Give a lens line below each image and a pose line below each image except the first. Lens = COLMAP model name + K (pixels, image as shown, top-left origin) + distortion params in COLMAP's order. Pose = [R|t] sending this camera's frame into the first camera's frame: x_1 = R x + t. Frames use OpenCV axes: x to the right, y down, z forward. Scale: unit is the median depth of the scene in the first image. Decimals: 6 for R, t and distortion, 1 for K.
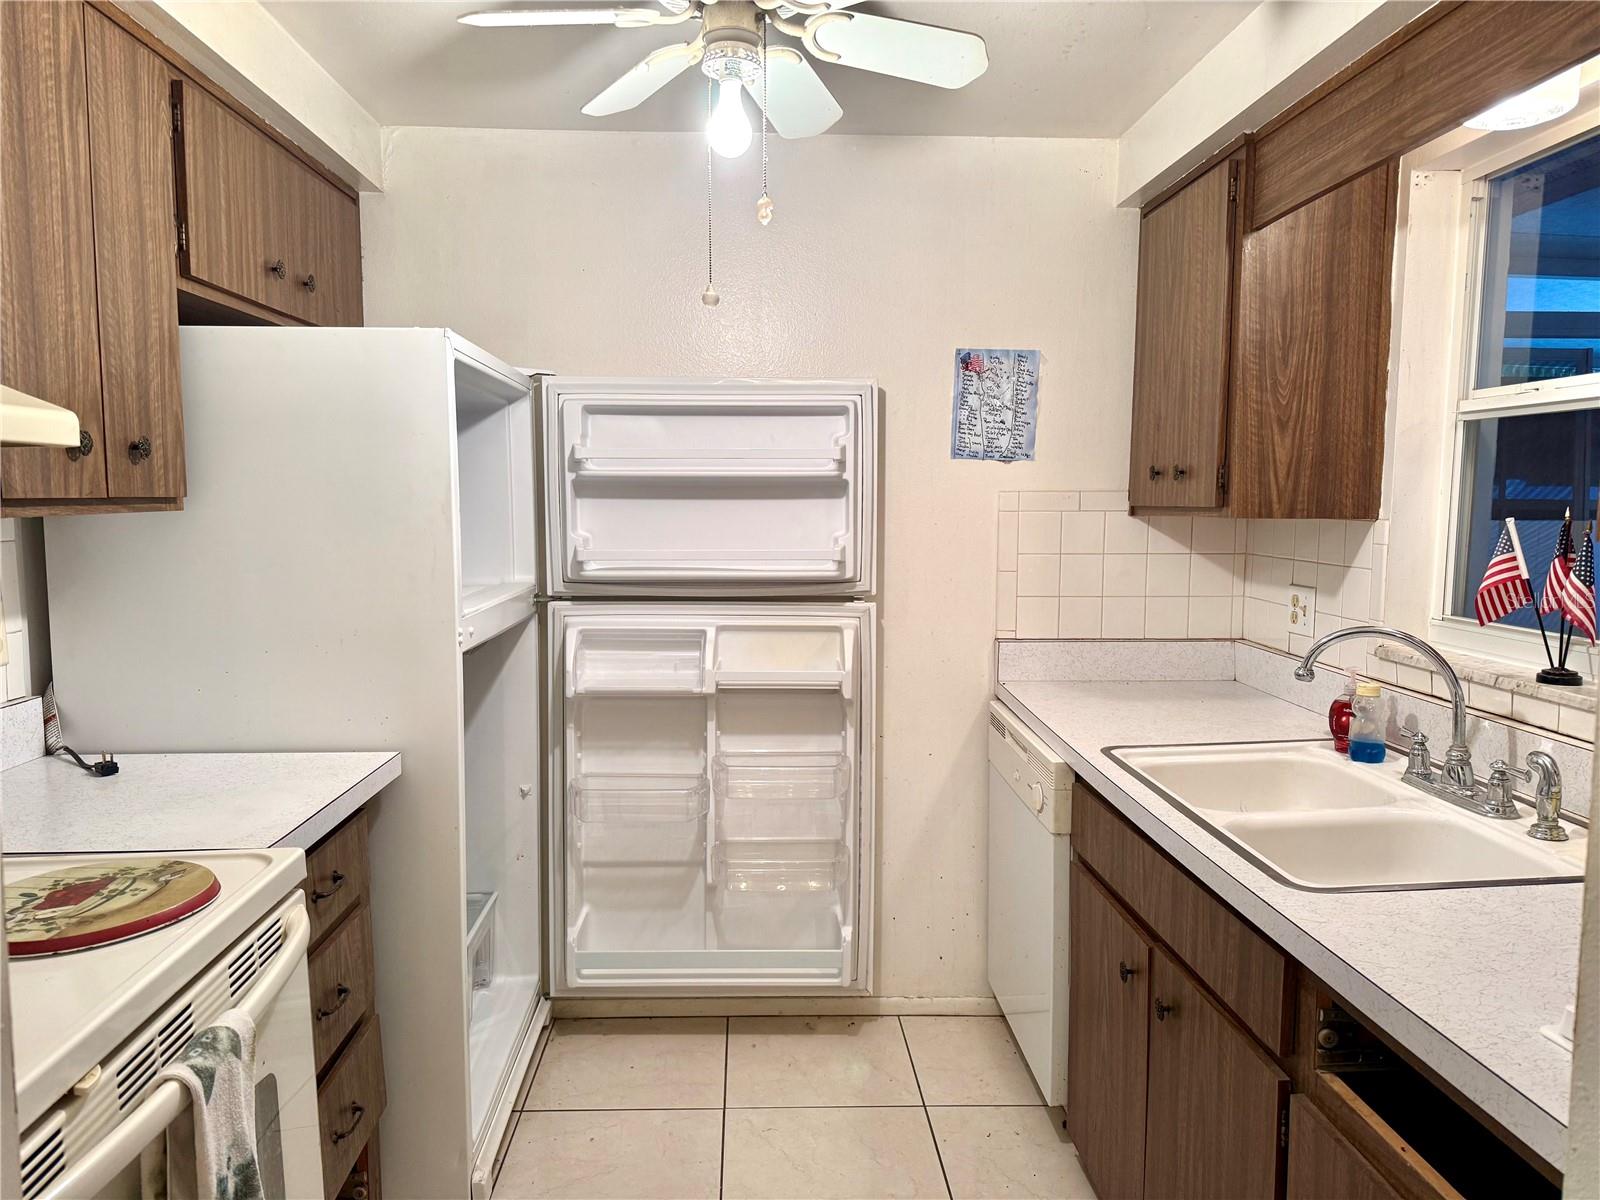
lens RADIAL K [[1120.8, 0, 794.4], [0, 1120.8, 602.8], [0, 0, 1]] dist [0.054696, -0.064328]
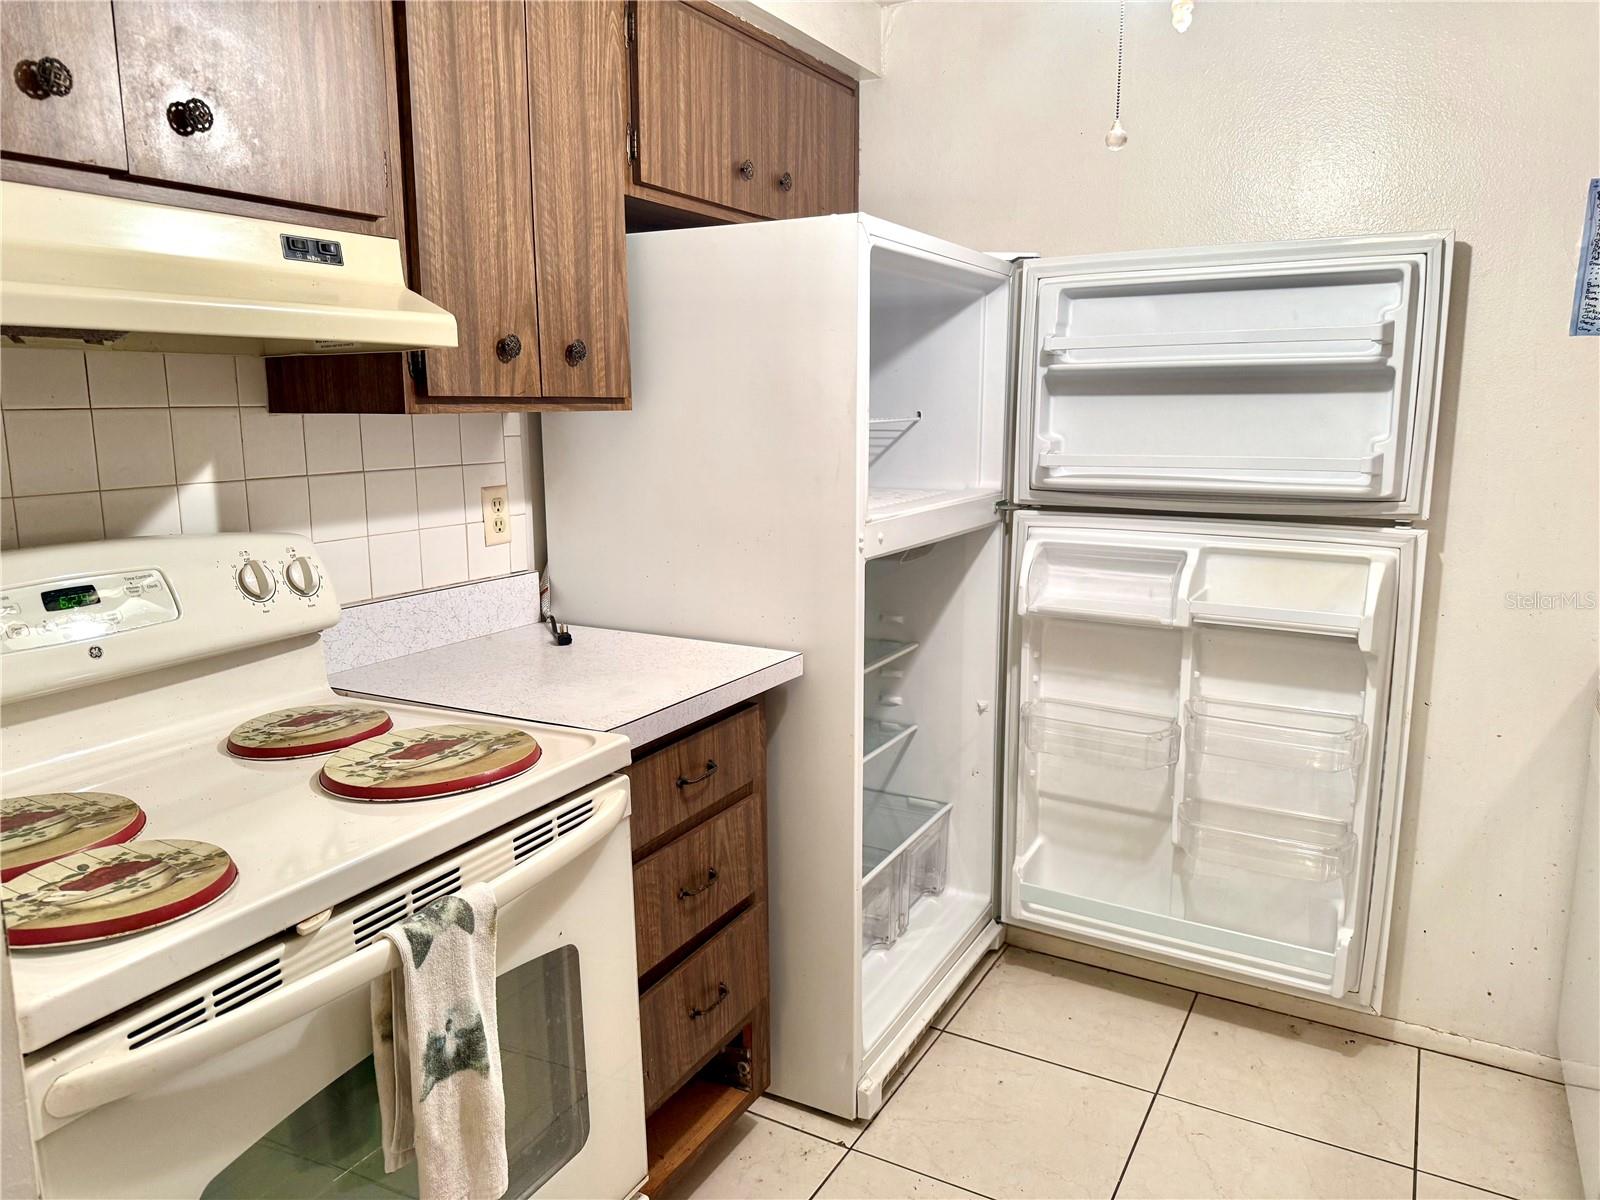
lens RADIAL K [[1120.8, 0, 787.0], [0, 1120.8, 596.3], [0, 0, 1]] dist [0.054696, -0.064328]
pose [[0.848824, 0.086639, -0.521528, 0.134018], [-0.045258, 0.994767, 0.091595, -0.007610], [0.526735, -0.054145, 0.848304, 0.135235]]
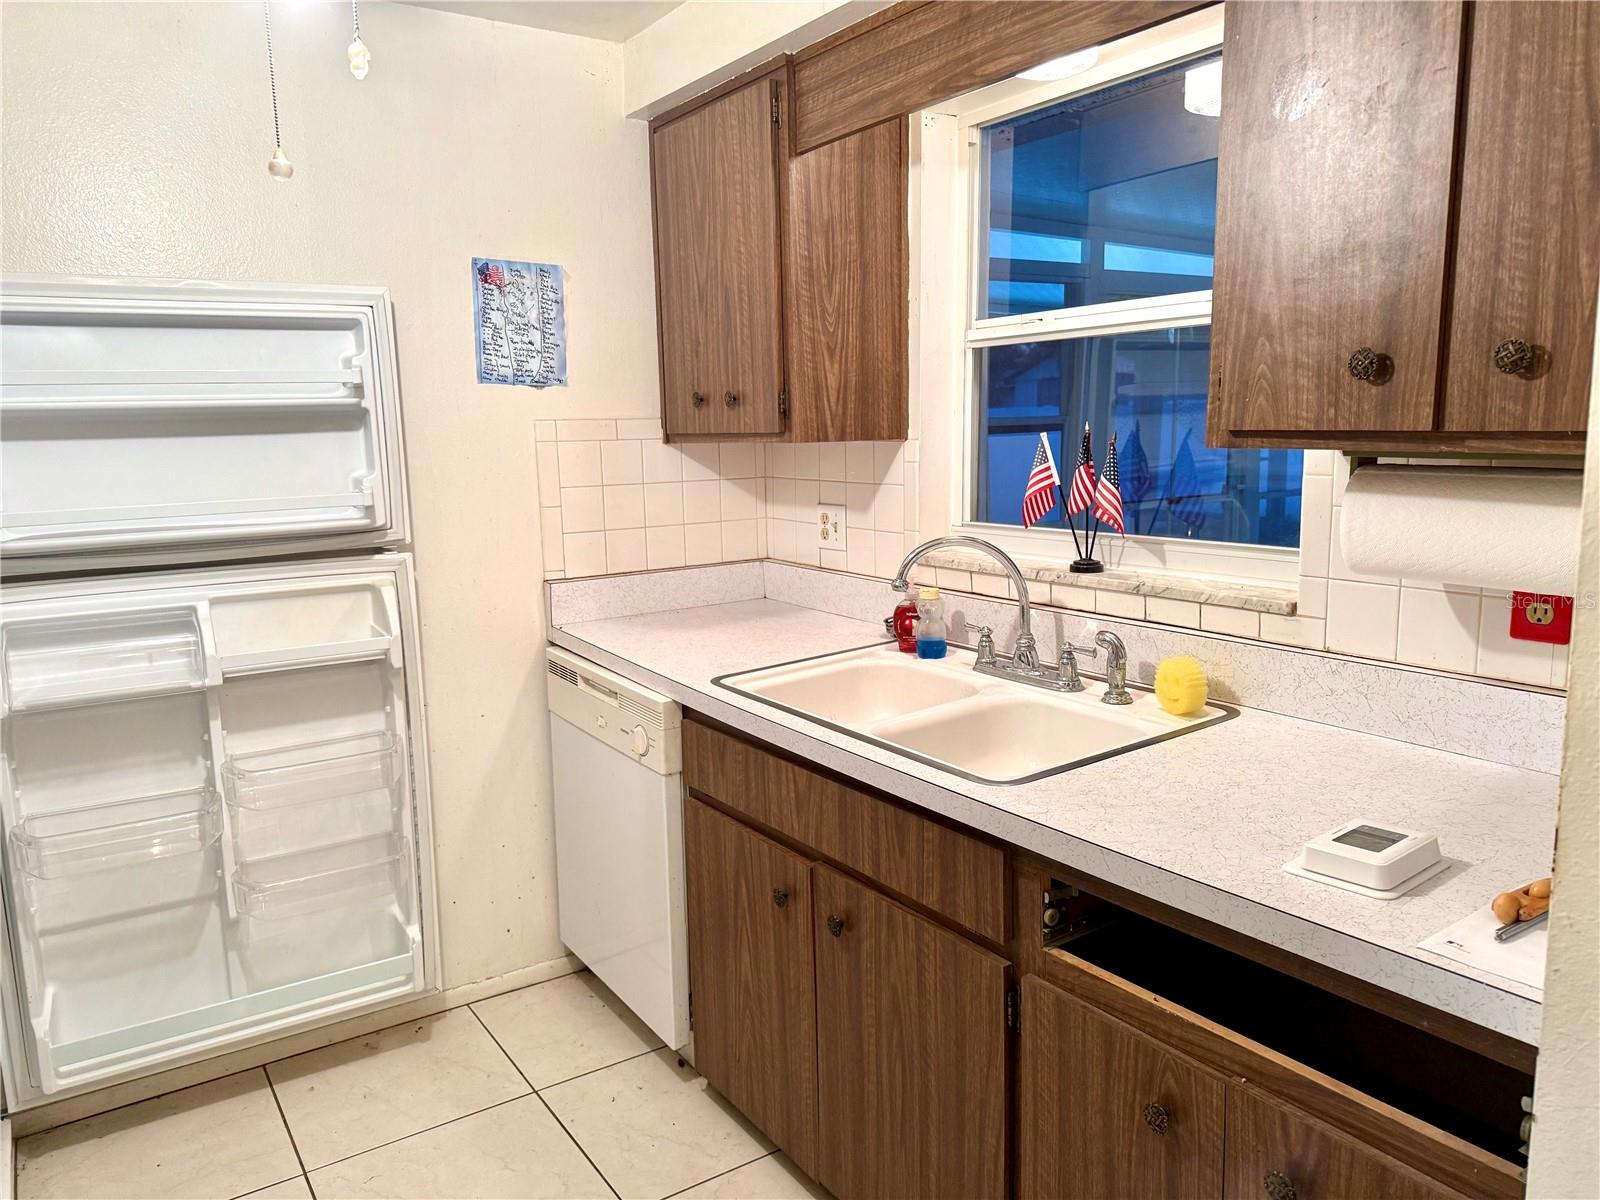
lens RADIAL K [[1120.8, 0, 800.6], [0, 1120.8, 597.6], [0, 0, 1]] dist [0.054696, -0.064328]
pose [[0.849413, -0.104588, 0.517261, -0.153944], [0.074949, 0.994137, 0.077935, -0.013310], [-0.522379, -0.027430, 0.852272, 0.124753]]
